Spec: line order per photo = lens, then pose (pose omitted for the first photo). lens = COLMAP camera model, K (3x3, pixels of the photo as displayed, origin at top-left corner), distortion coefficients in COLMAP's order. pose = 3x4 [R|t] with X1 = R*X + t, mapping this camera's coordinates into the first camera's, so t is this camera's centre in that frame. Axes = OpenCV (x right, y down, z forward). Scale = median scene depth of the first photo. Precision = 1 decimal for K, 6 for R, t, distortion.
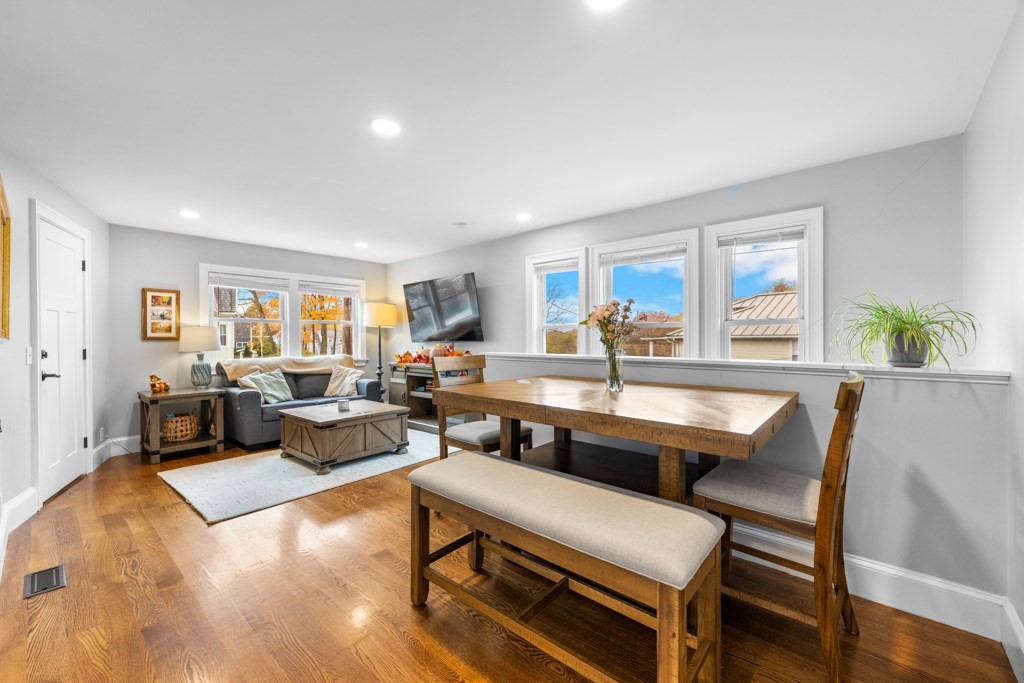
lens RADIAL K [[410.1, 0, 510.2], [0, 410.1, 338.0], [0, 0, 1]] dist [0.009073, -0.002034]
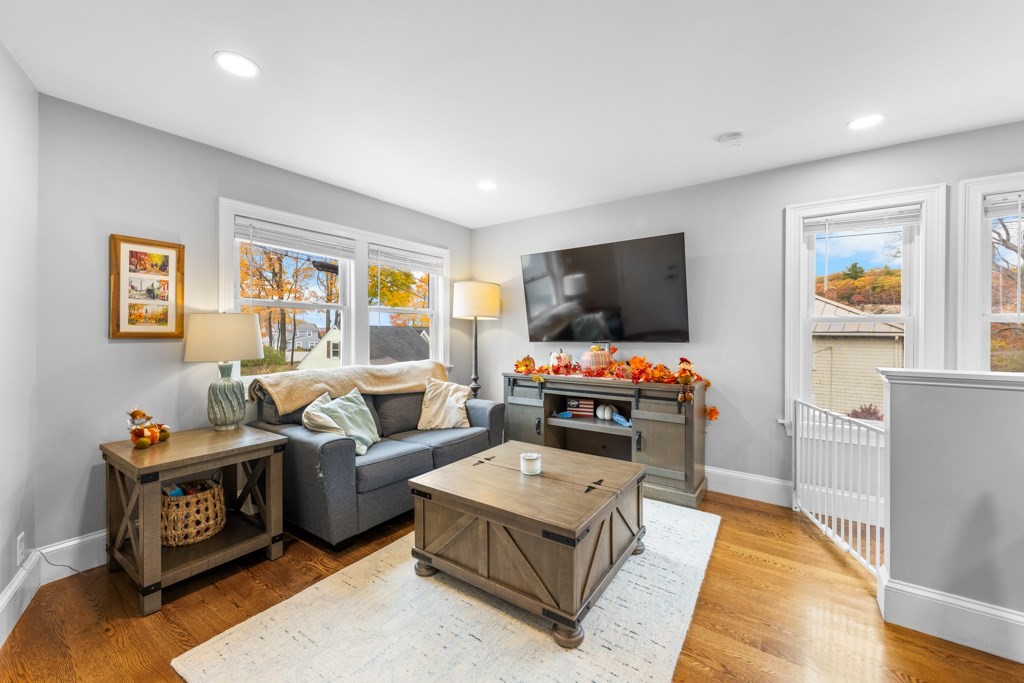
lens RADIAL K [[410.1, 0, 511.6], [0, 410.1, 333.1], [0, 0, 1]] dist [0.009073, -0.002034]
pose [[0.994819, 0.006002, 0.101488, -0.465642], [-0.006062, 0.999982, 0.000283, -0.004979], [-0.101484, -0.000897, 0.994837, 0.460154]]
